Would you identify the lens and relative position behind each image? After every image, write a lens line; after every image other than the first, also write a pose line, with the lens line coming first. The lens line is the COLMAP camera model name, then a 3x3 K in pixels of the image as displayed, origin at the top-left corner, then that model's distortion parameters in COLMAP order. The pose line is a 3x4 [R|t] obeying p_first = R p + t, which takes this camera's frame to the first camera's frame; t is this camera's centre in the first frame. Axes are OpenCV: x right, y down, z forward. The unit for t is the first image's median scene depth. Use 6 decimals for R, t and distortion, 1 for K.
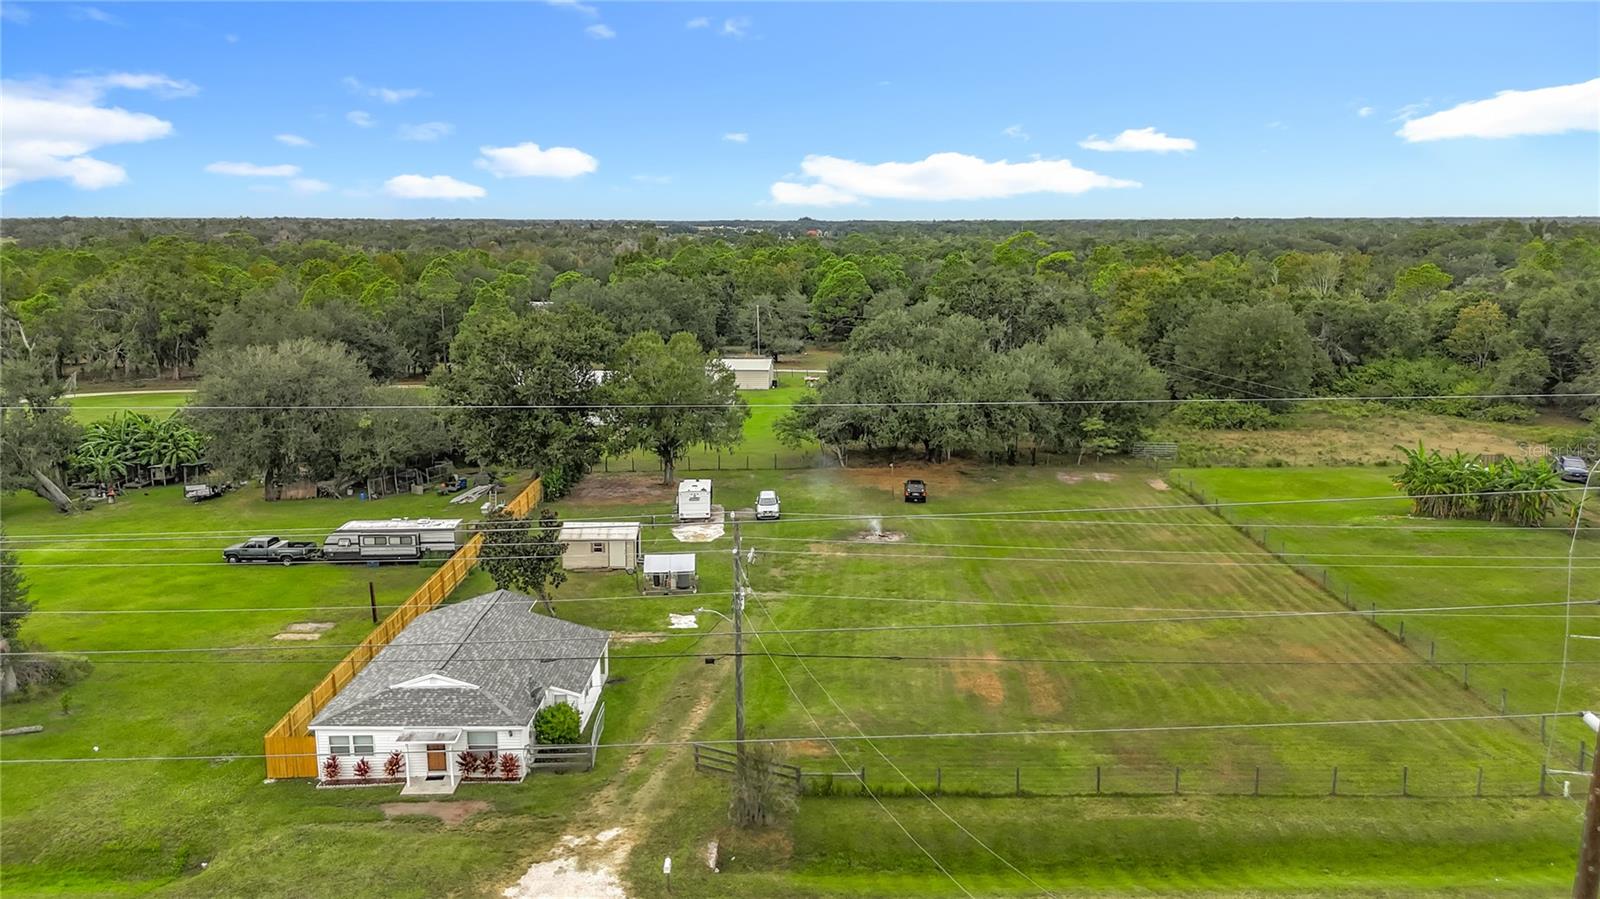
lens RADIAL K [[1145.9, 0, 800.0], [0, 1145.9, 449.5], [0, 0, 1]] dist [0.037018, -0.002060]
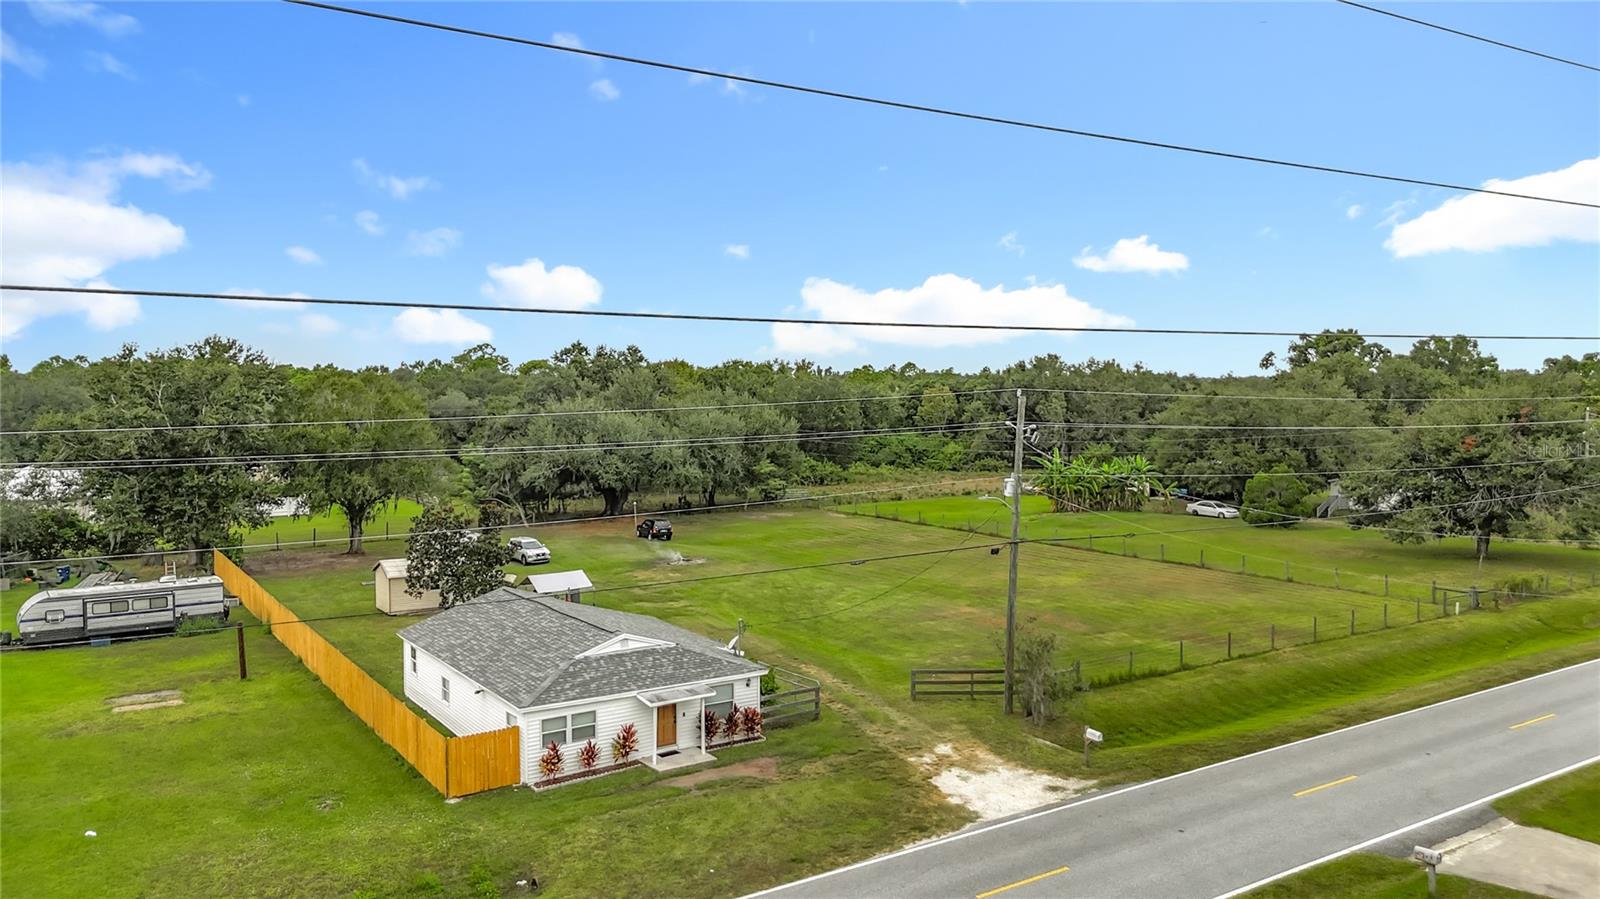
lens RADIAL K [[1135.4, 0, 800.0], [0, 1135.4, 449.5], [0, 0, 1]] dist [0.055671, -0.000688]
pose [[0.846062, -0.033915, 0.532005, -0.656211], [0.101011, 0.990094, -0.097522, 0.162387], [-0.523428, 0.136248, 0.841106, 0.256516]]
